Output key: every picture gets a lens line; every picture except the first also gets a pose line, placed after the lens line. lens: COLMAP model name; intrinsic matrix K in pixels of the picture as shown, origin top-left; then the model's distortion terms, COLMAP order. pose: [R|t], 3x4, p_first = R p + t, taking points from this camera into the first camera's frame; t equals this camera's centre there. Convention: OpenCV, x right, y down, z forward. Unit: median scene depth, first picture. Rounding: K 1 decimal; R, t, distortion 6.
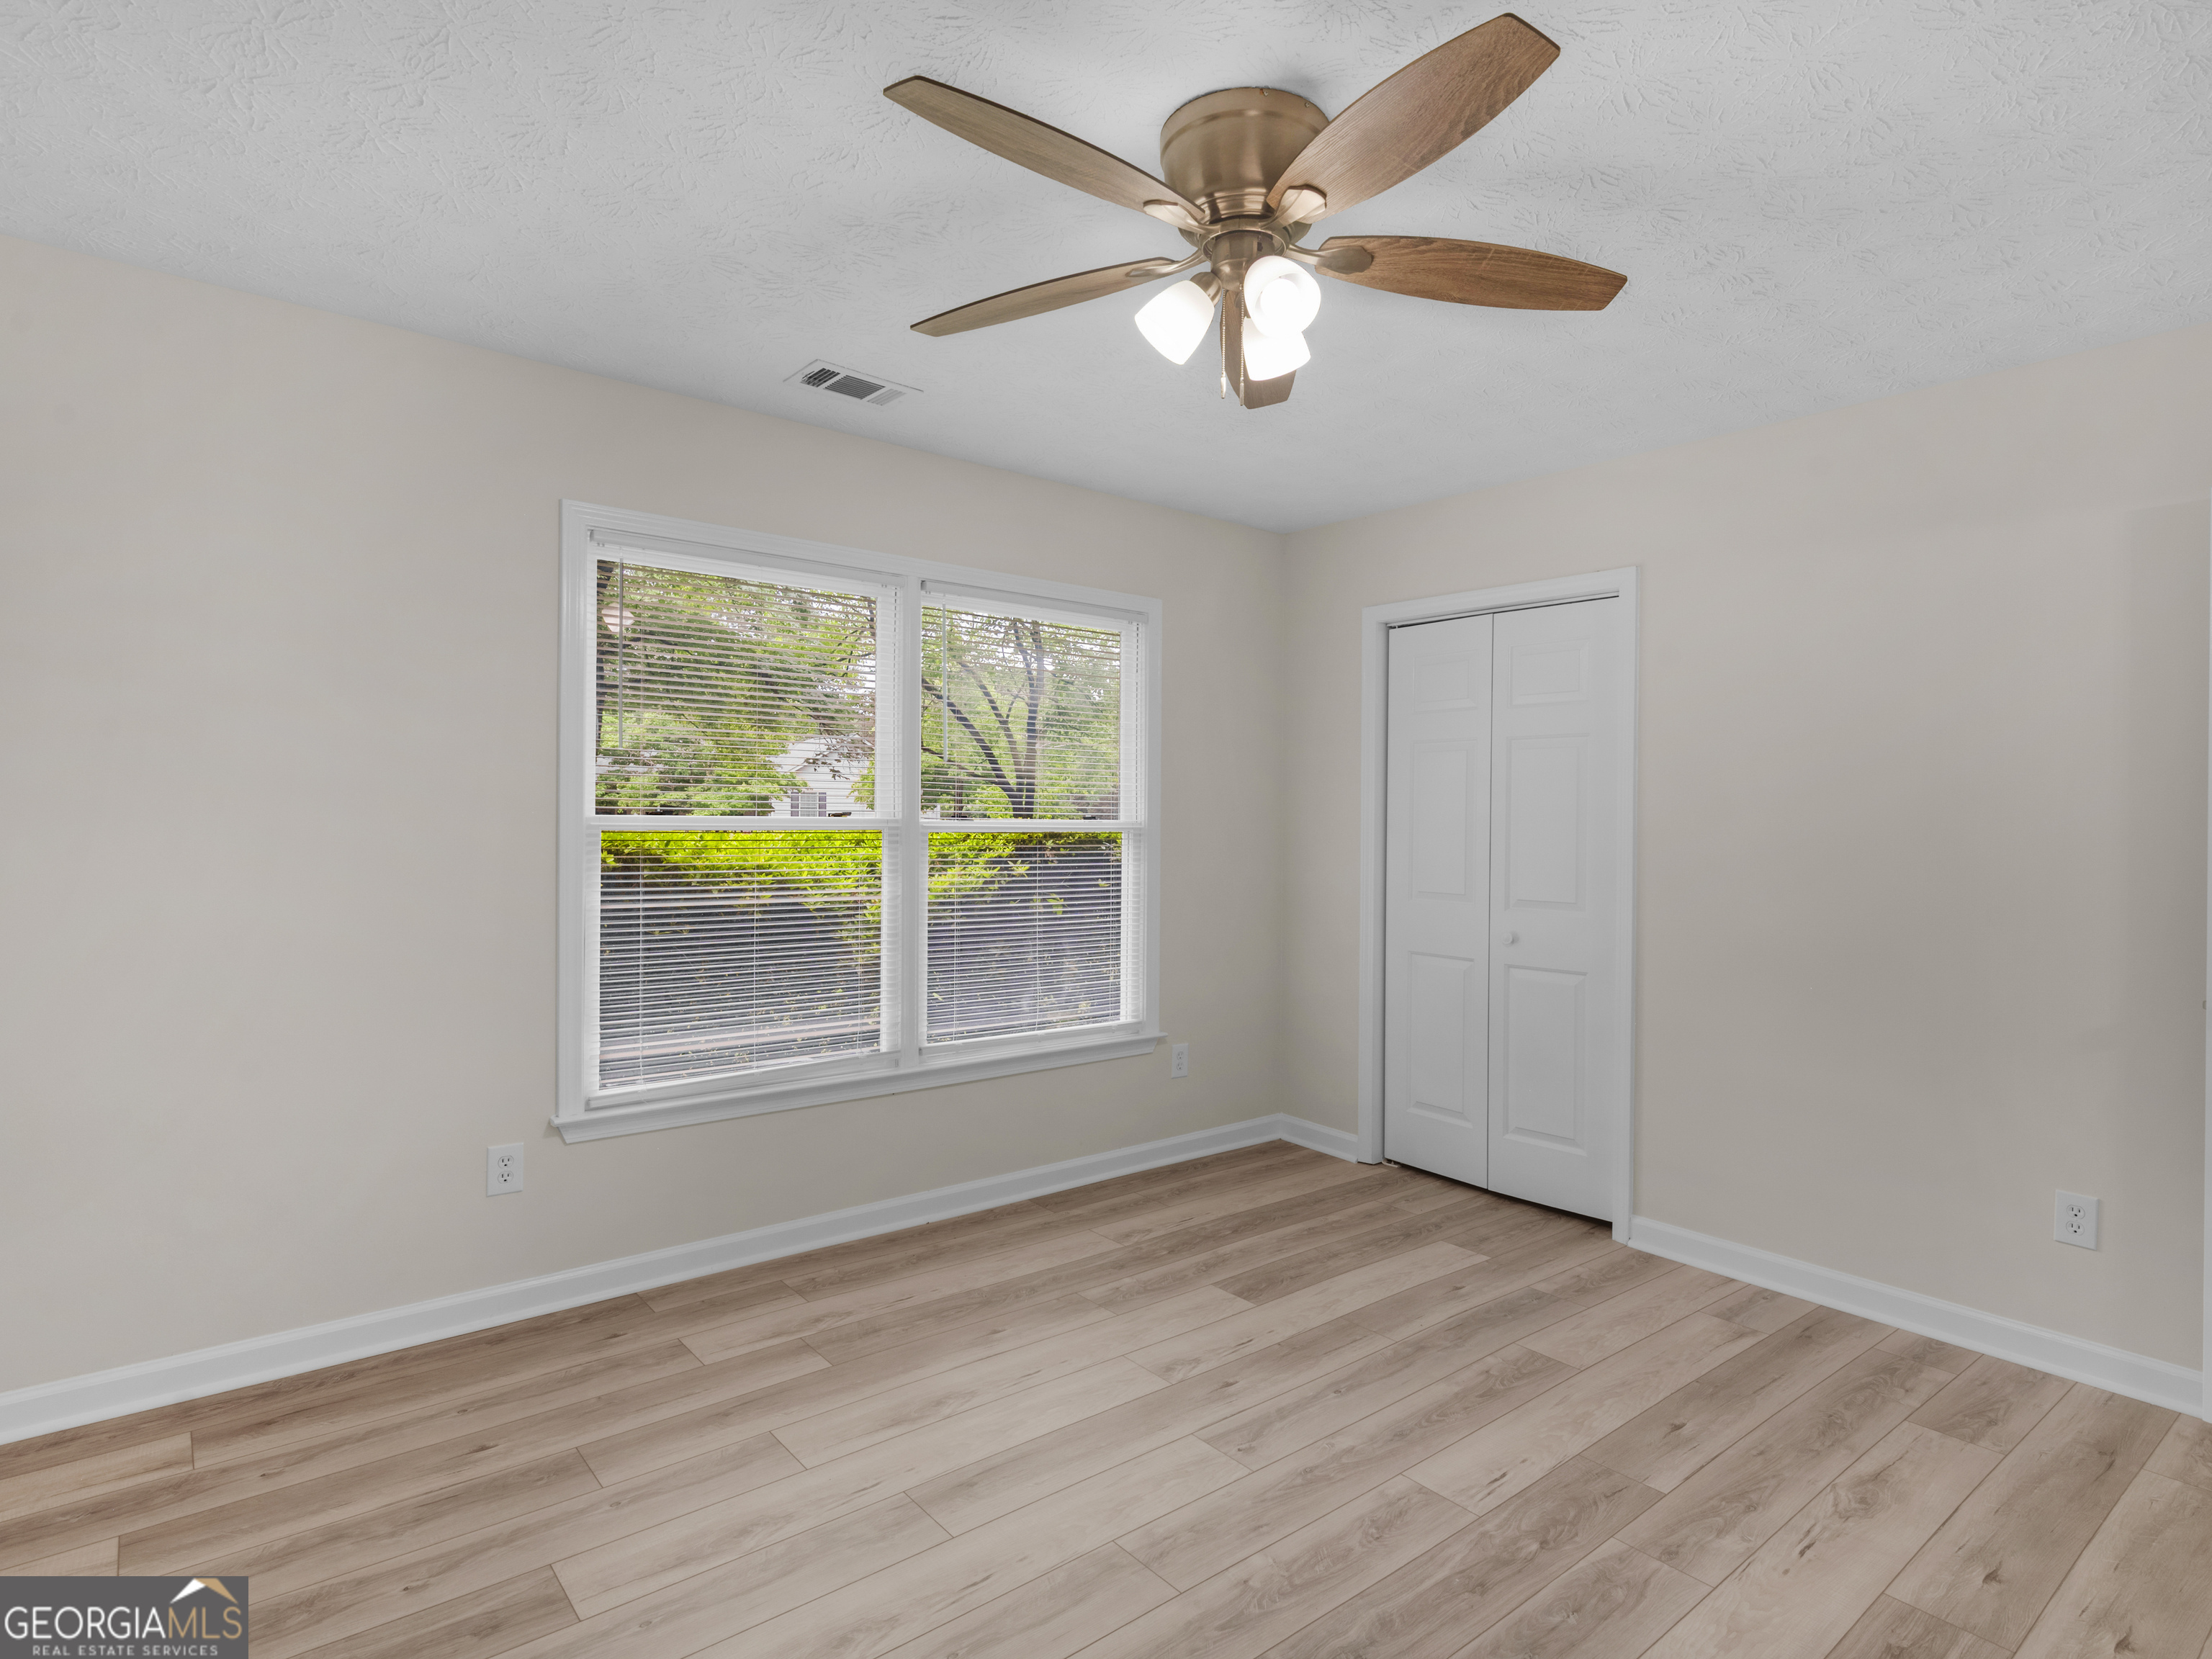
lens RADIAL K [[1147.1, 0, 1150.0], [0, 1147.1, 835.5], [0, 0, 1]] dist [0.002941, 0.000123]
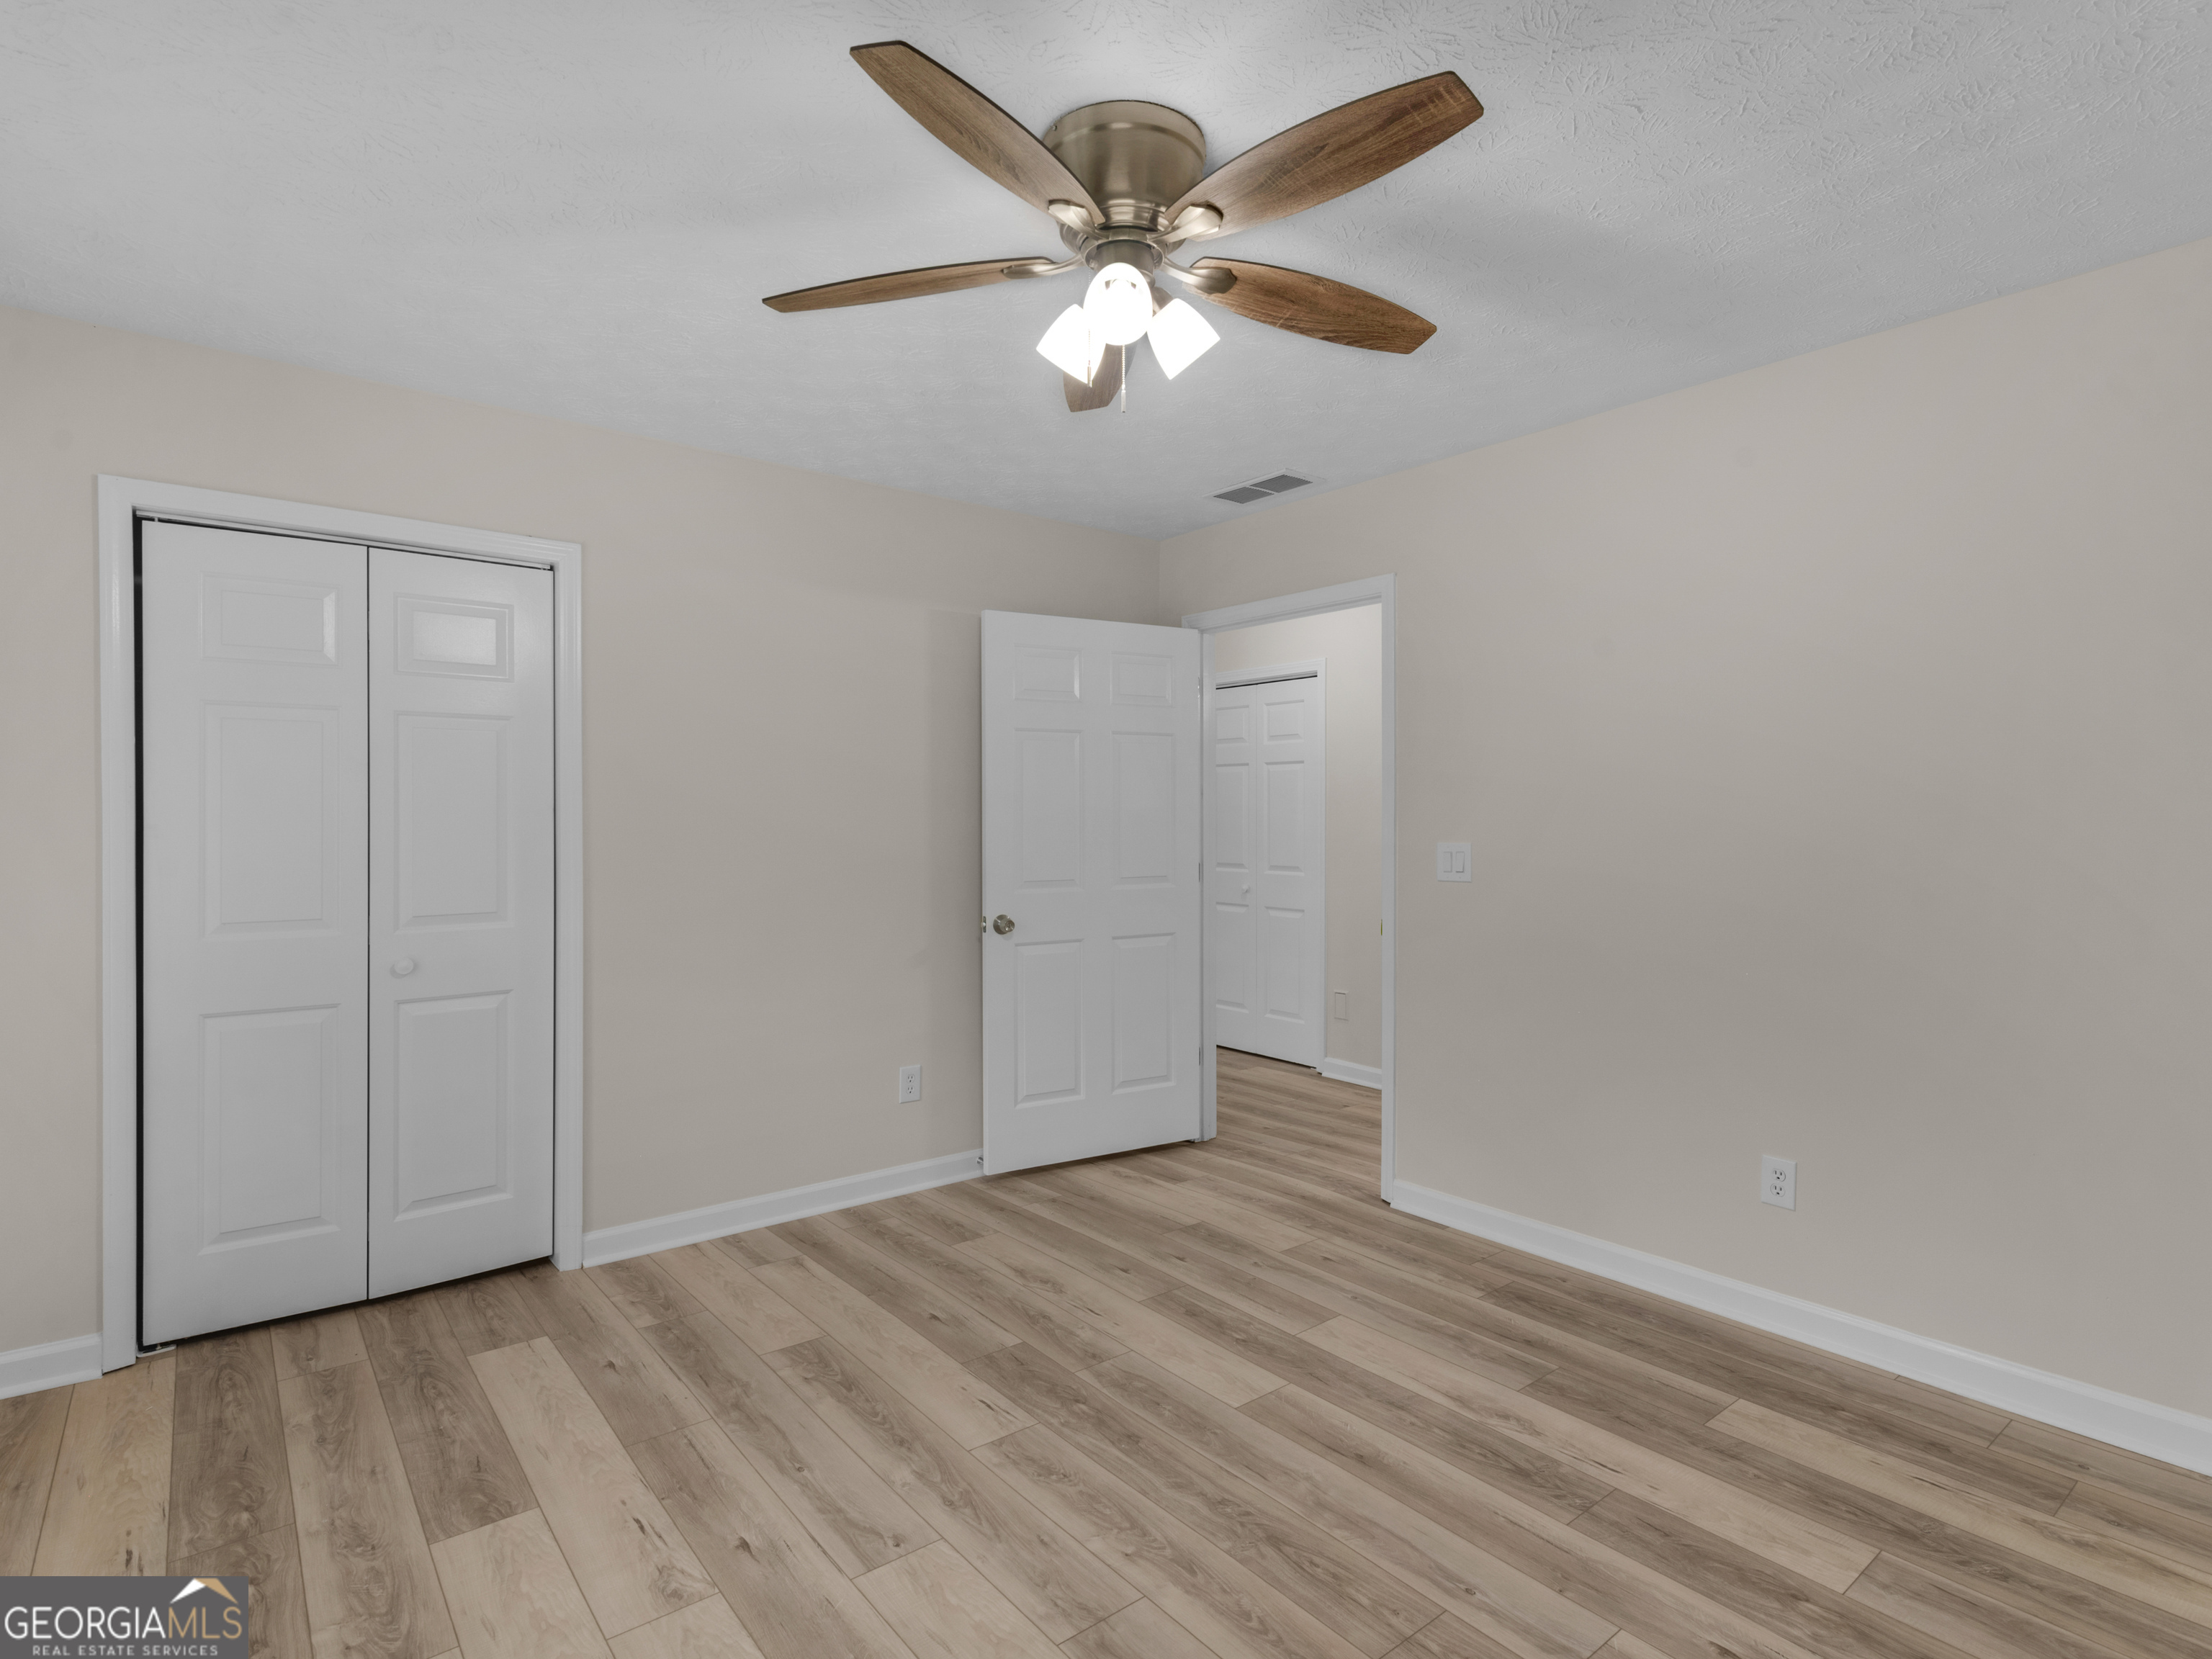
lens RADIAL K [[1147.1, 0, 1150.0], [0, 1147.1, 835.5], [0, 0, 1]] dist [0.002941, 0.000123]
pose [[0.025540, -0.028540, 0.999266, -0.633911], [0.017042, 0.999460, 0.028110, -0.019193], [-0.999529, 0.016311, 0.026012, 0.639145]]
